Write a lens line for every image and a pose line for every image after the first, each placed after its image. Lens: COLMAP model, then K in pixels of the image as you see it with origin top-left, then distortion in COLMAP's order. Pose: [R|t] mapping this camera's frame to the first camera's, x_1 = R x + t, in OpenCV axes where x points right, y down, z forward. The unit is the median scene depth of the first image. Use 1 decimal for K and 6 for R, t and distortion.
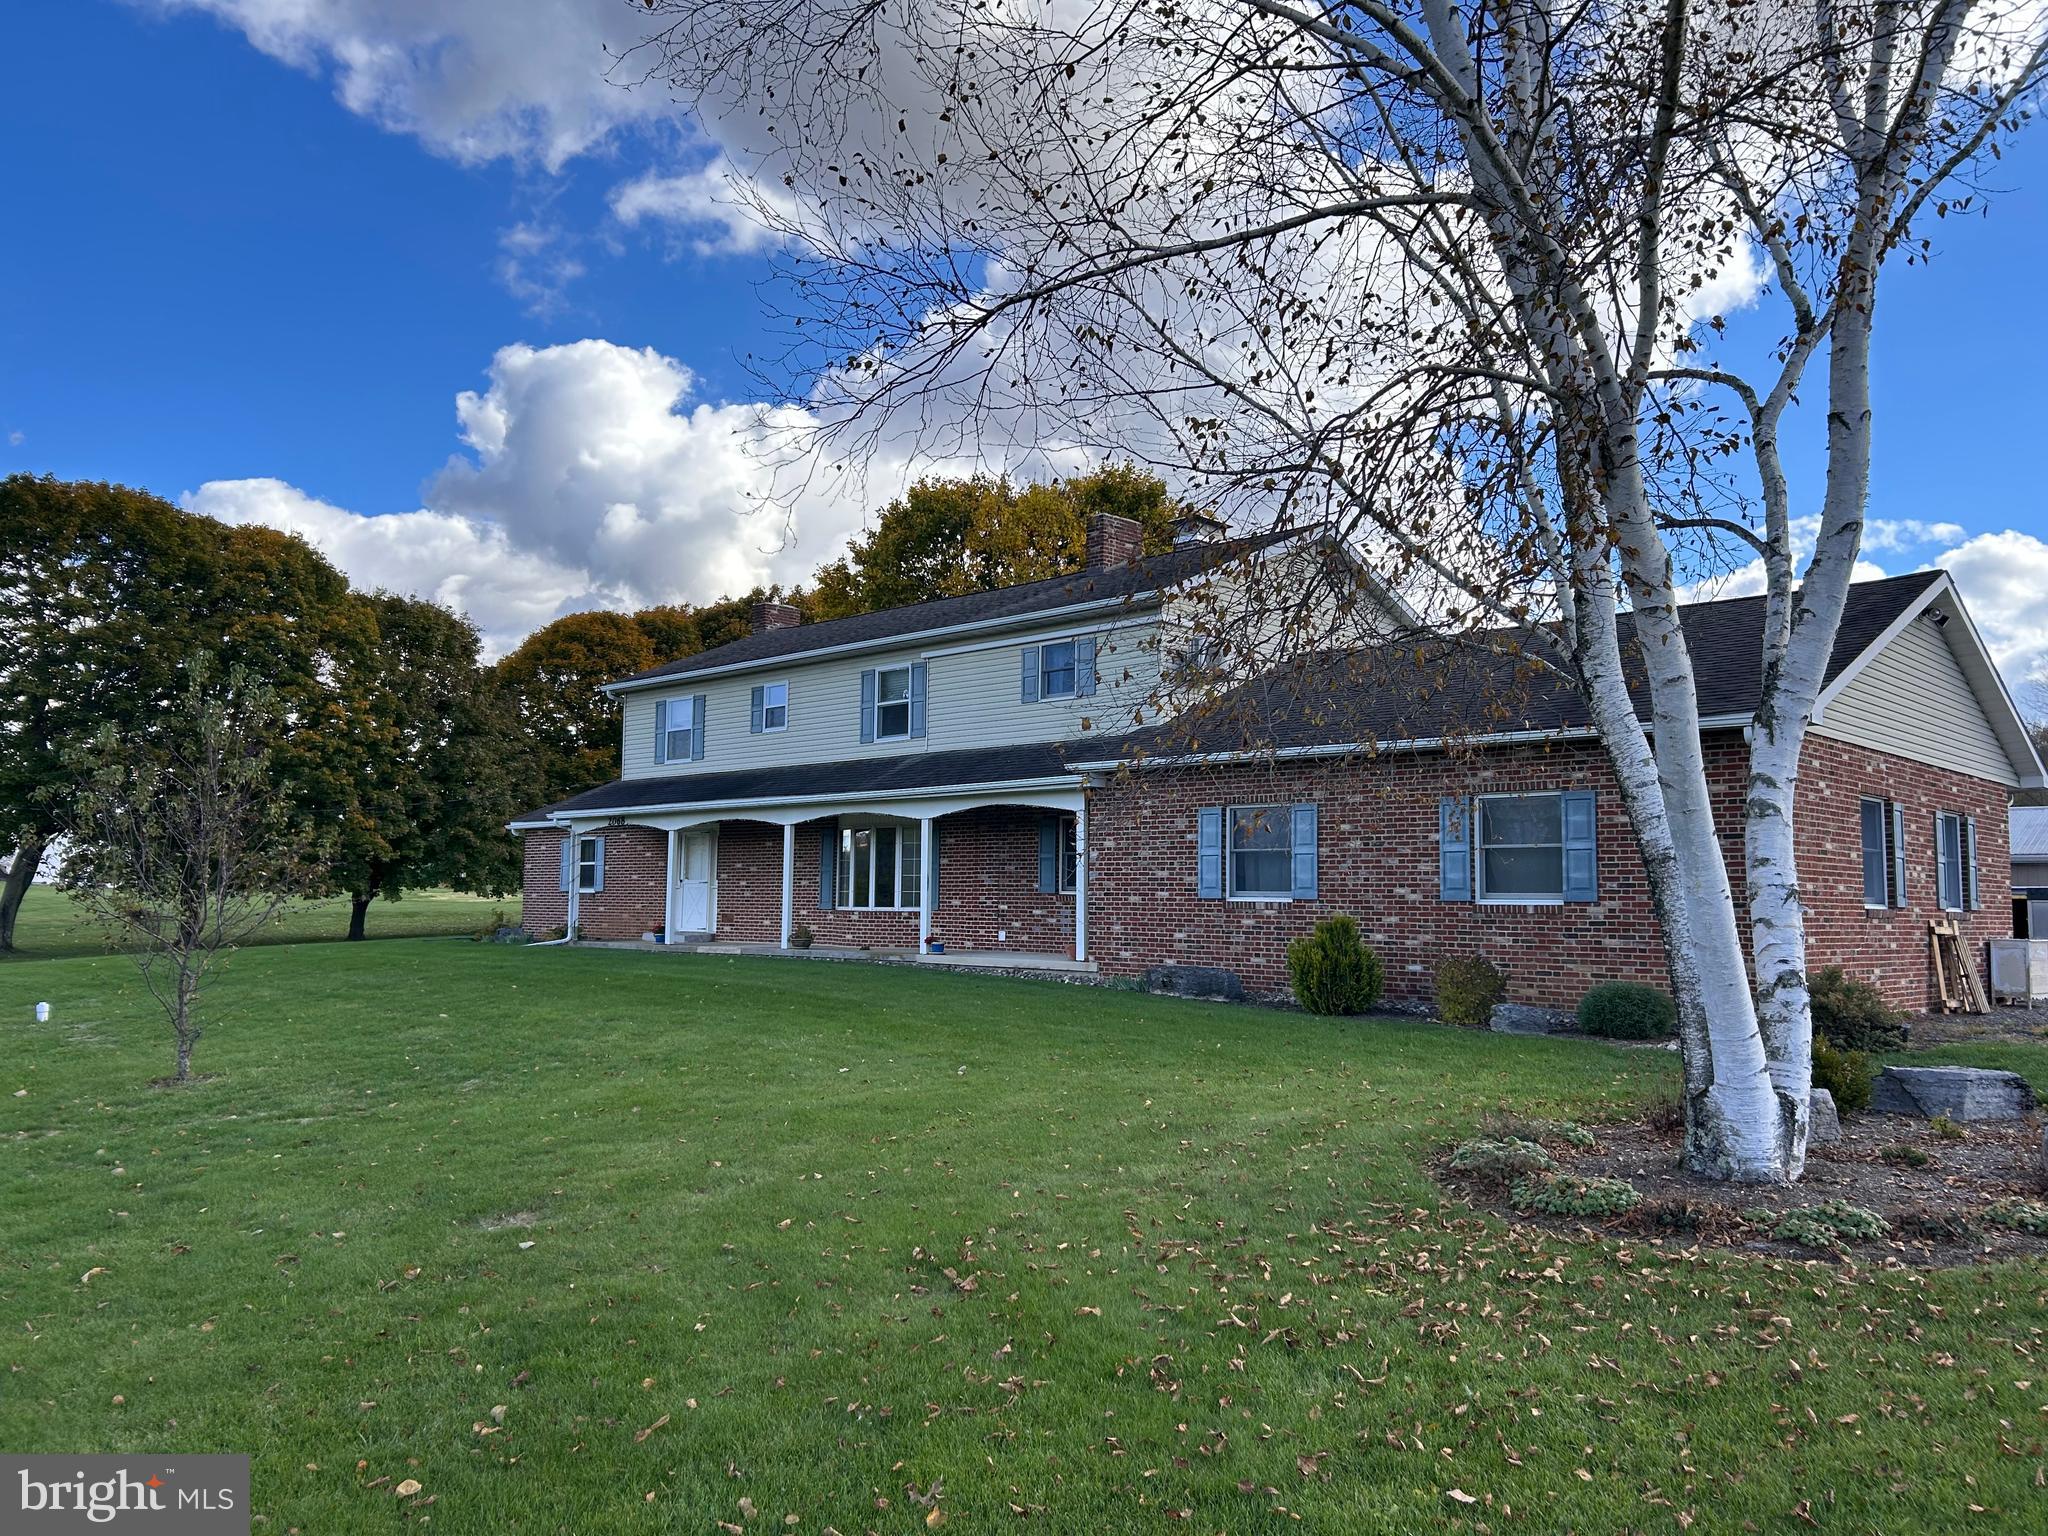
lens RADIAL K [[1567.7, 0, 1004.2], [0, 1567.7, 789.6], [0, 0, 1]] dist [0.040191, -0.025183]
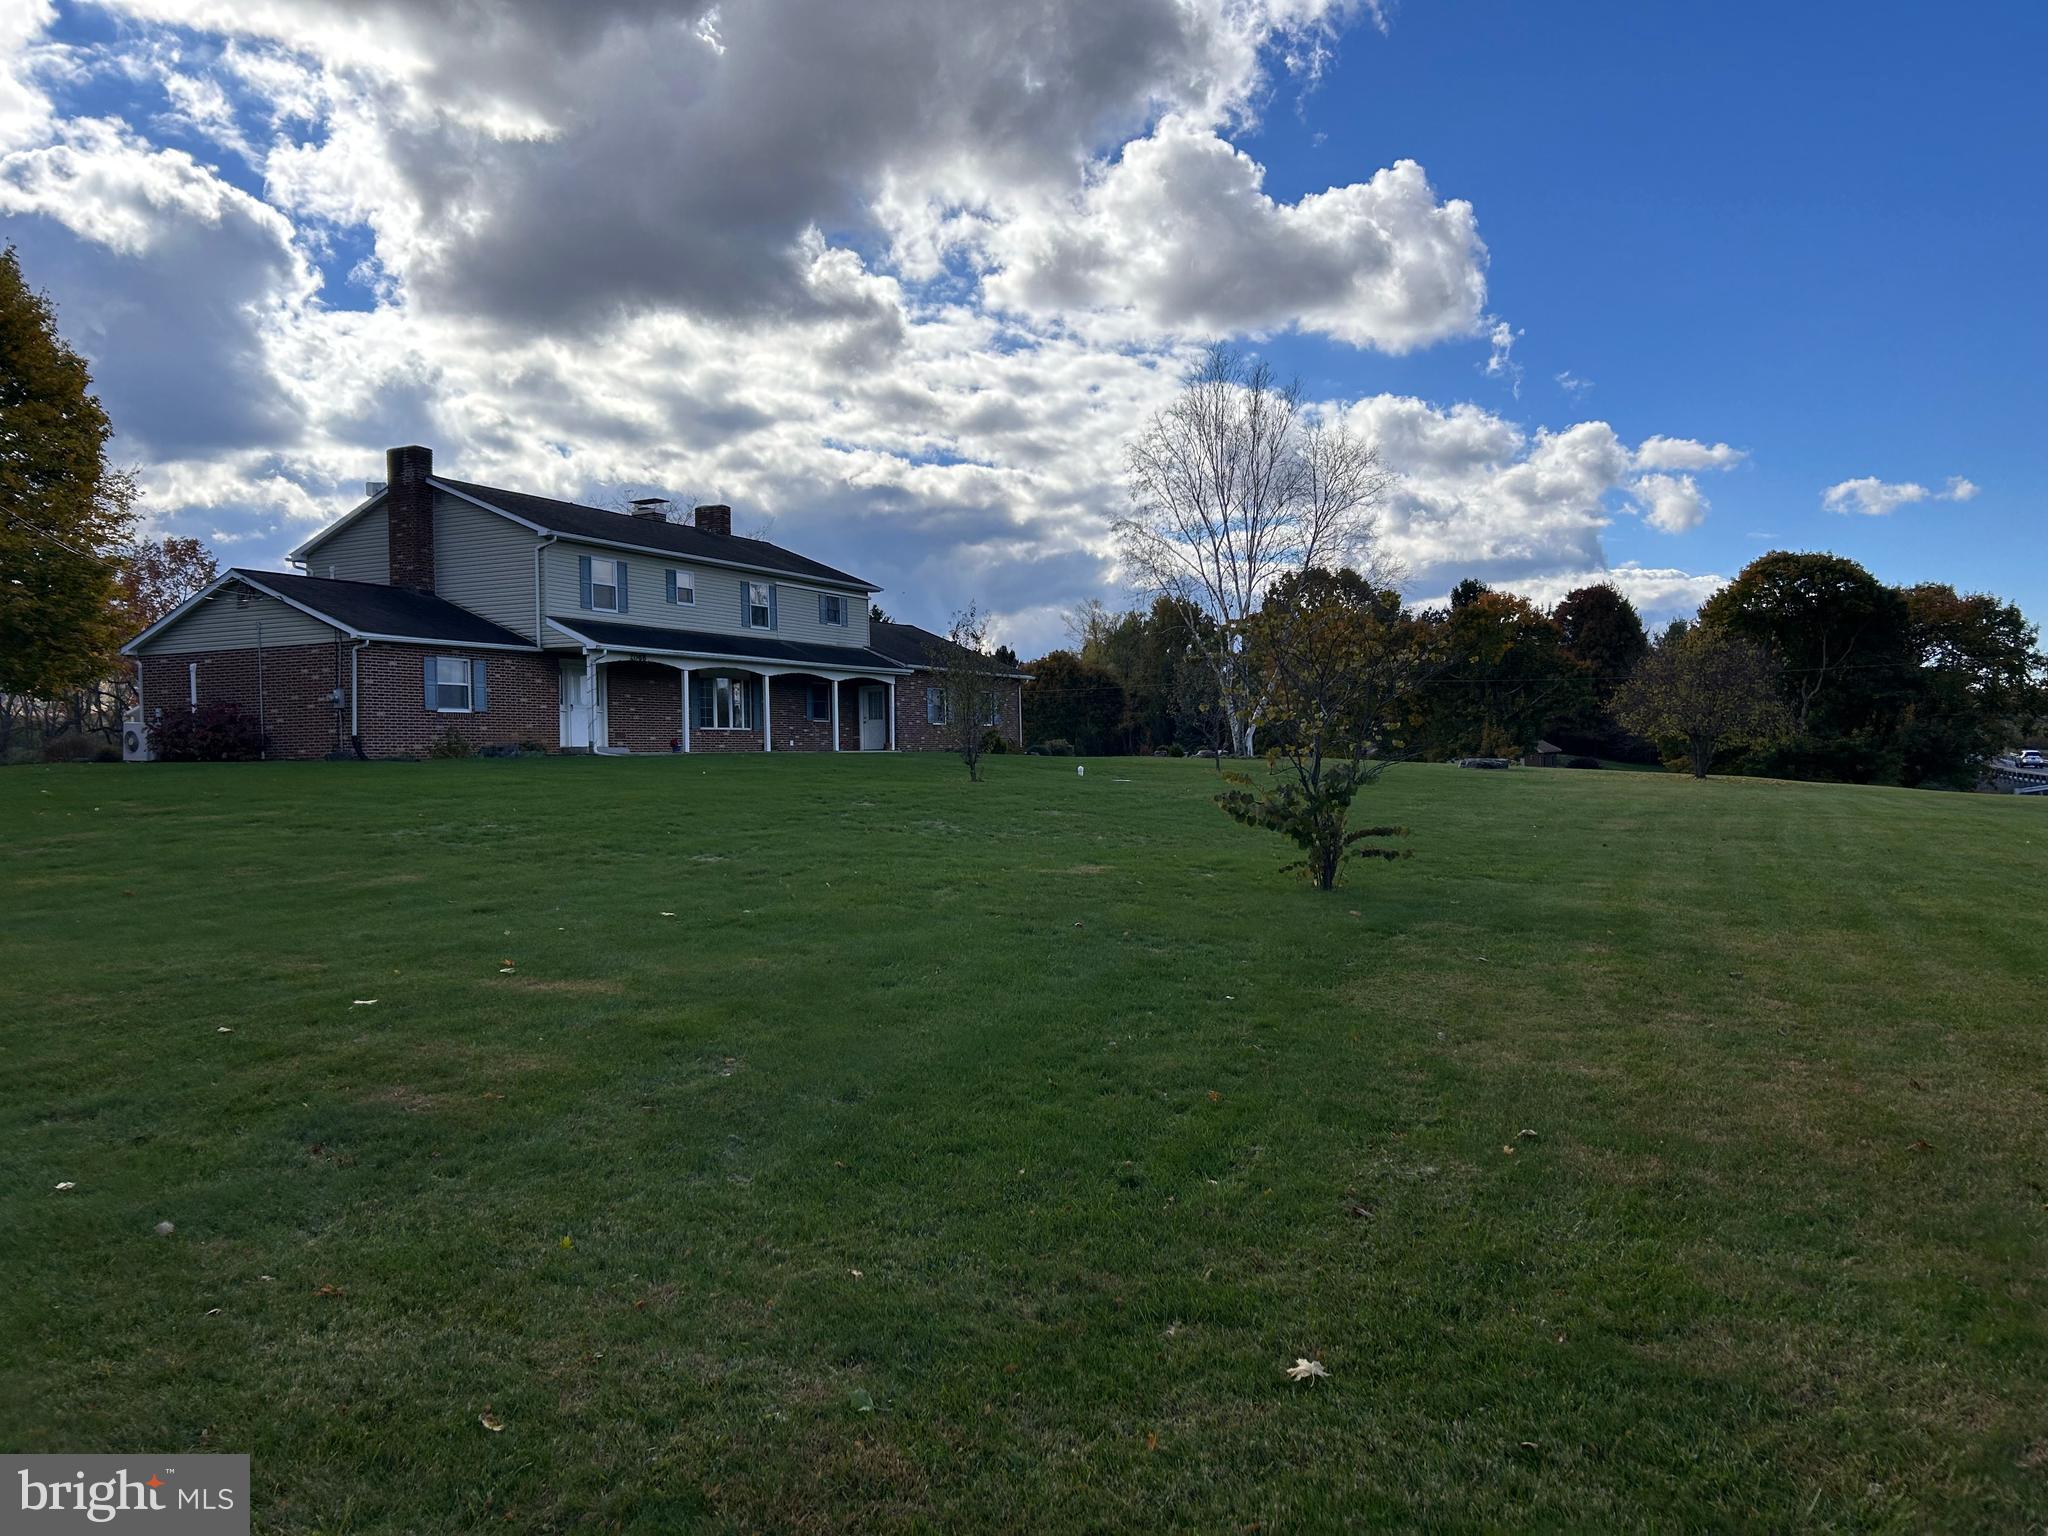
lens RADIAL K [[1567.7, 0, 1074.9], [0, 1567.7, 747.9], [0, 0, 1]] dist [0.040191, -0.025183]
pose [[-0.351647, 0.003278, 0.936127, -1.745814], [-0.051018, 0.998441, -0.022660, 0.116185], [-0.934741, -0.055728, -0.350931, 1.253168]]
